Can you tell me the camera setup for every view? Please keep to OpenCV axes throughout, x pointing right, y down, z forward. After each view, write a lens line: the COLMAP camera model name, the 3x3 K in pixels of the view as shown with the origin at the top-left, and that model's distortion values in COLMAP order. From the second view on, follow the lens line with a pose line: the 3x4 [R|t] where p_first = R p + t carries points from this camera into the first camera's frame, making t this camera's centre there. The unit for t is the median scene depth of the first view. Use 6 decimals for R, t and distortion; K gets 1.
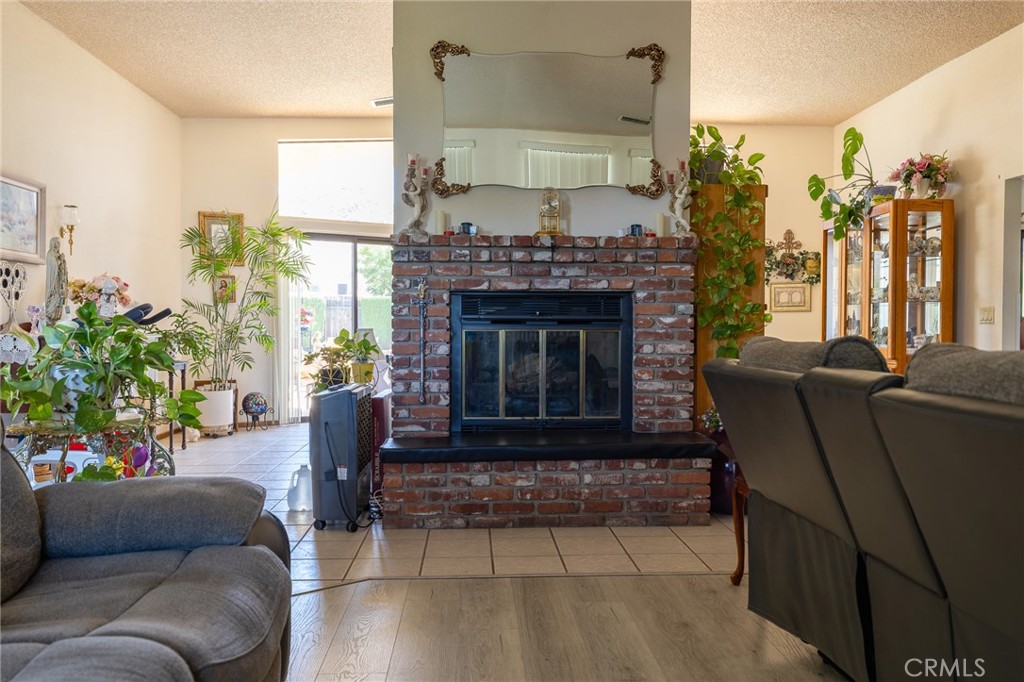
lens RADIAL K [[787.9, 0, 512.1], [0, 787.9, 340.4], [0, 0, 1]] dist [0.003159, 0.003259]
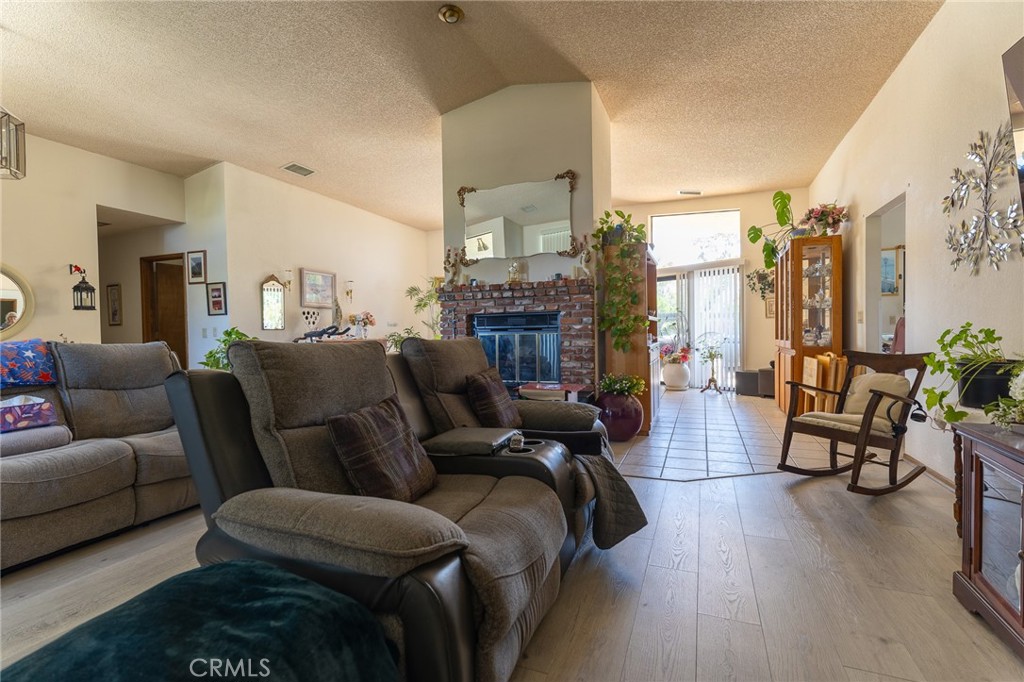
lens RADIAL K [[467.2, 0, 512.9], [0, 467.2, 339.9], [0, 0, 1]] dist [0.009789, -0.001782]
pose [[0.905732, -0.011798, -0.423686, 0.505882], [0.012144, 0.999924, -0.001884, 0.003232], [0.423677, -0.003439, 0.905807, 0.002087]]
